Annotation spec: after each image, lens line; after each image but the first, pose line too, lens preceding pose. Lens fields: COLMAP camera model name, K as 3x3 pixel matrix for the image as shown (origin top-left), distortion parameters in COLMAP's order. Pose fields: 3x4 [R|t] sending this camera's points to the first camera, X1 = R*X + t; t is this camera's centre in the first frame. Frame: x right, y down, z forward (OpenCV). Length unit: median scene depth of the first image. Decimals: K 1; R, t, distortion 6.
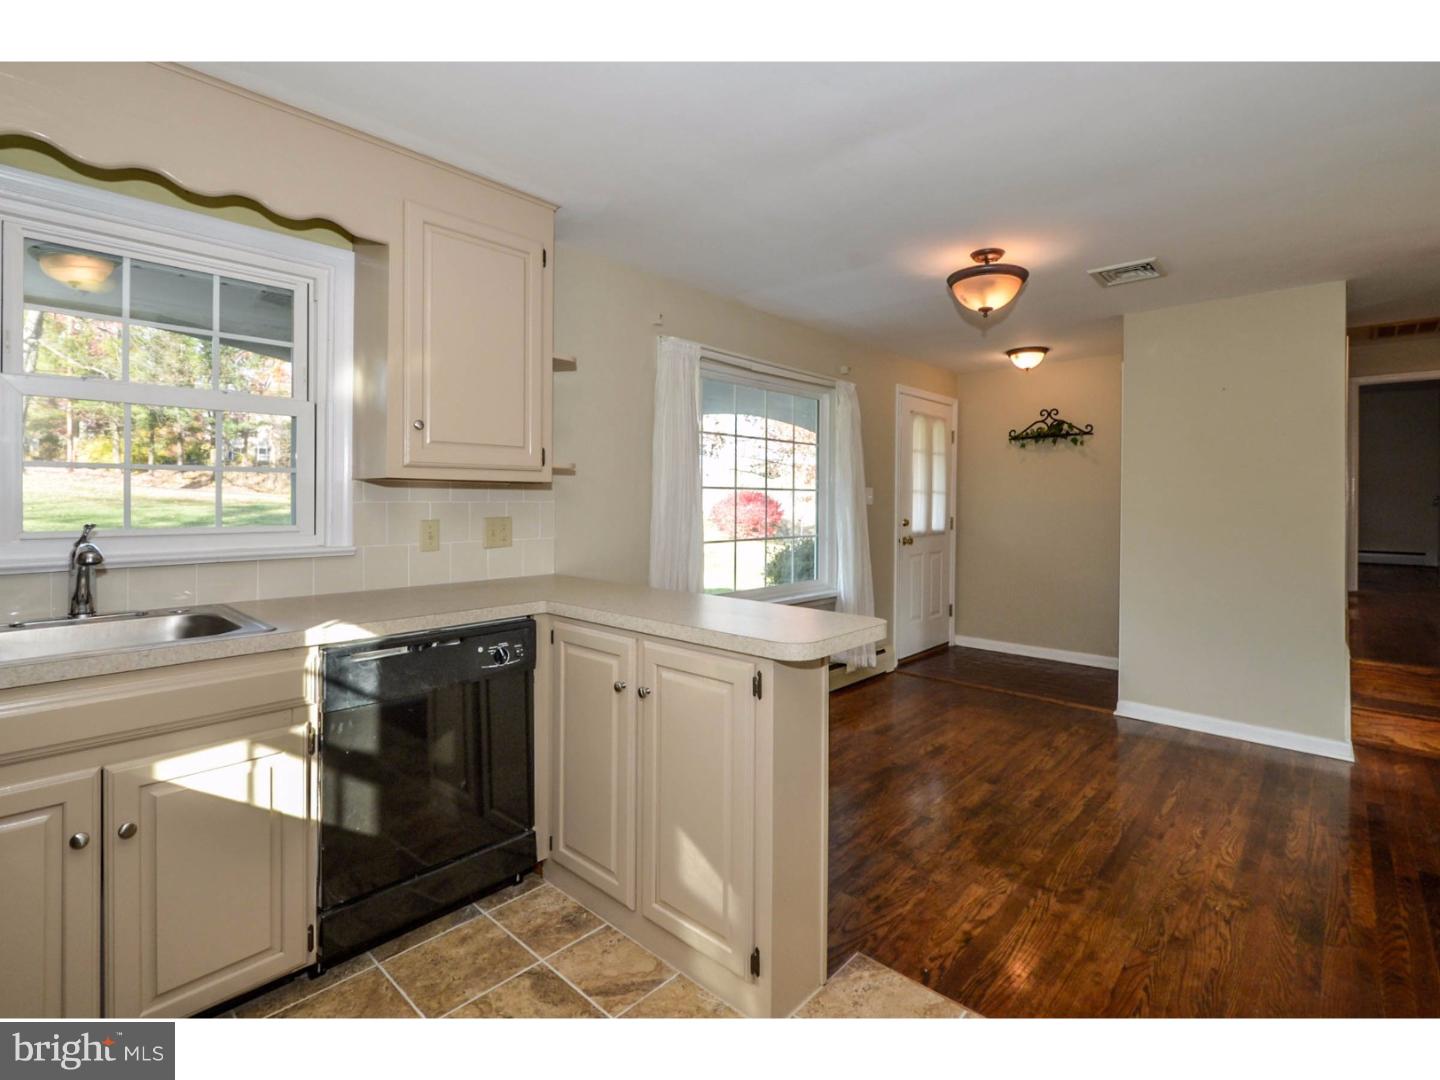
lens RADIAL K [[683.8, 0, 712.6], [0, 683.8, 499.4], [0, 0, 1]] dist [-0.009017, 0.000171]
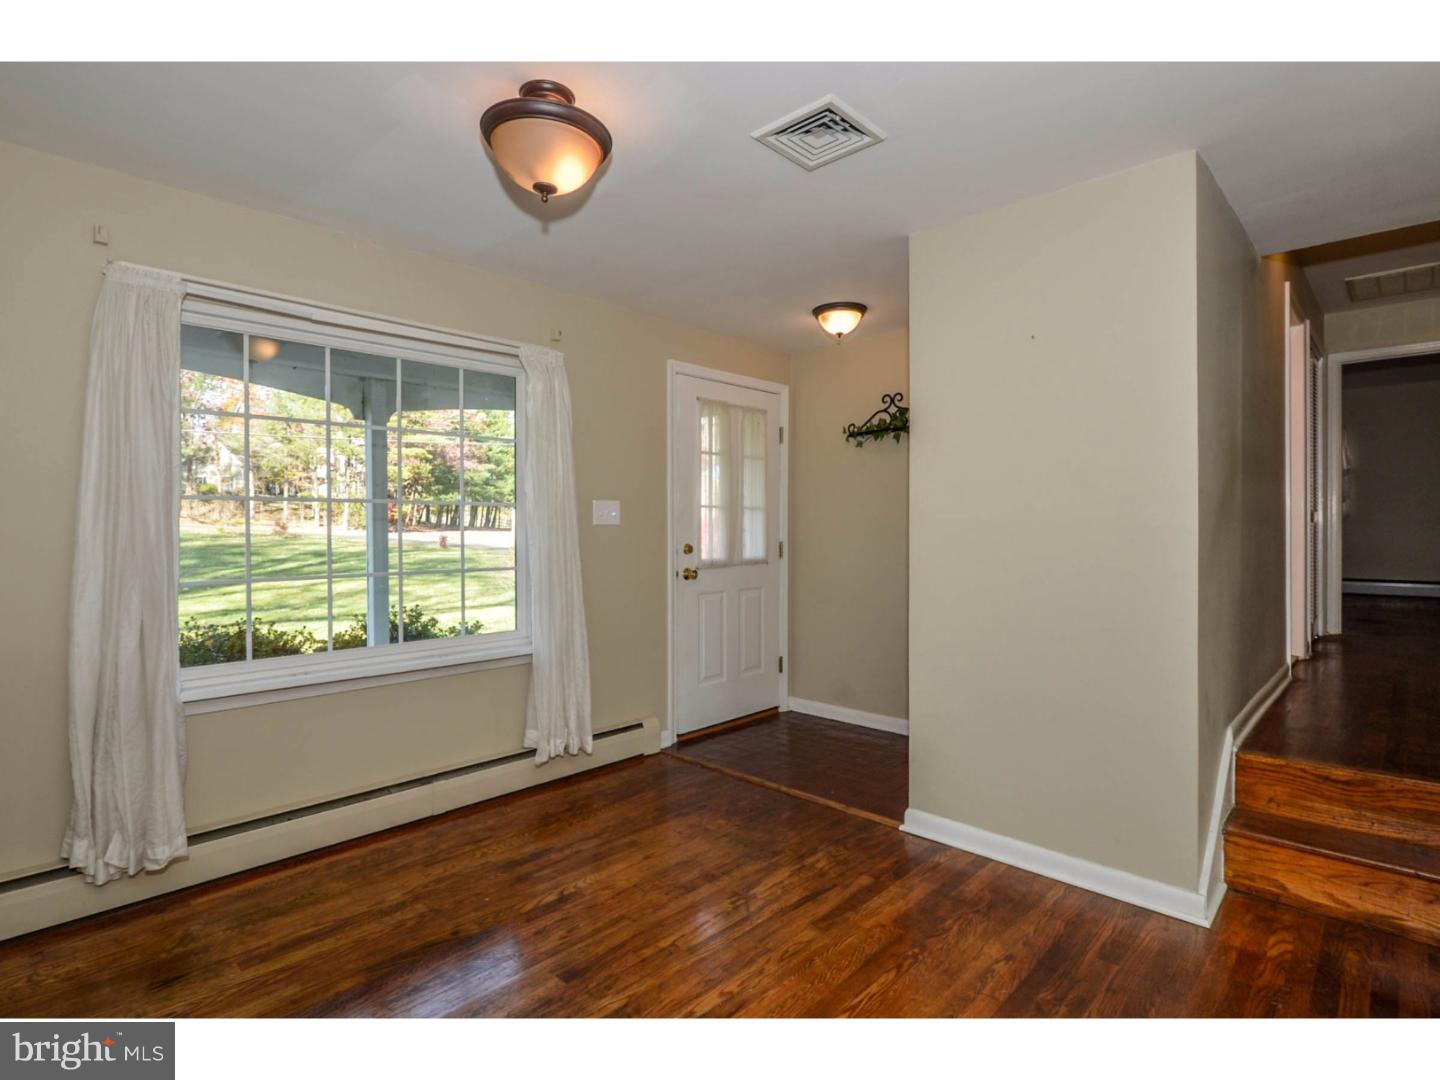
lens RADIAL K [[737.1, 0, 712.9], [0, 737.1, 529.9], [0, 0, 1]] dist [0.004004, -0.013257]
pose [[0.999851, -0.008718, -0.014925, 0.453789], [0.008758, 0.999958, 0.002566, 0.016714], [0.014902, -0.002696, 0.999885, 0.290861]]
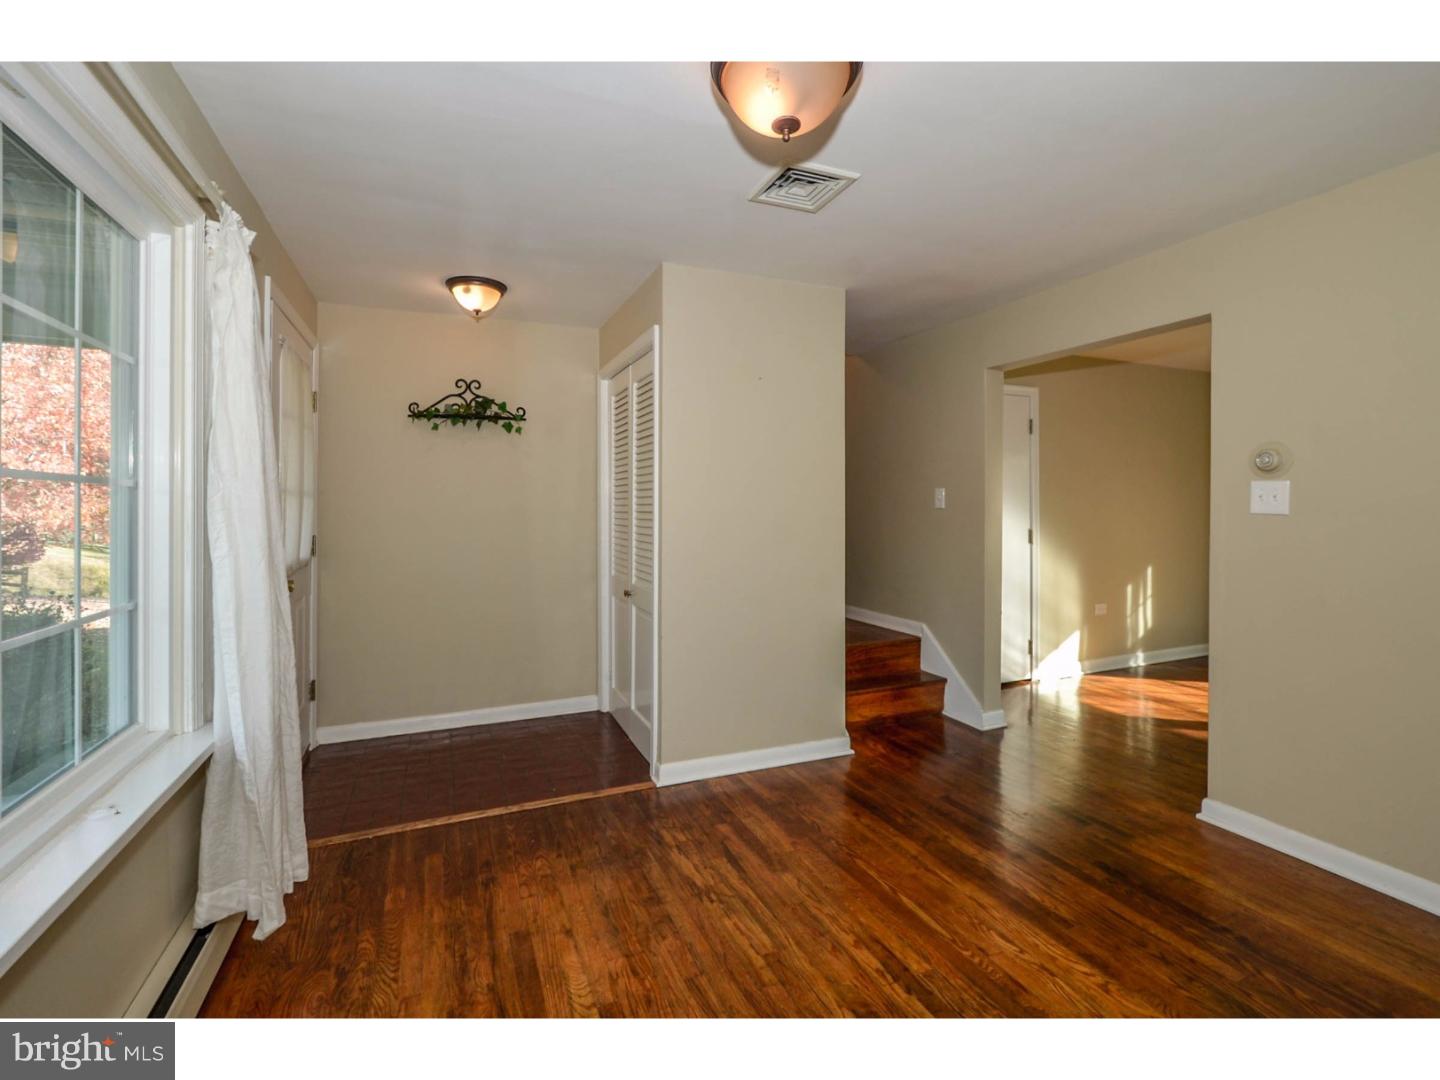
lens RADIAL K [[653.6, 0, 724.0], [0, 653.6, 506.1], [0, 0, 1]] dist [-0.000030, -0.000299]
pose [[0.399643, -0.002393, 0.916668, -0.049376], [0.005269, 0.999986, 0.000314, 0.003991], [-0.916656, 0.004704, 0.399650, 0.695764]]
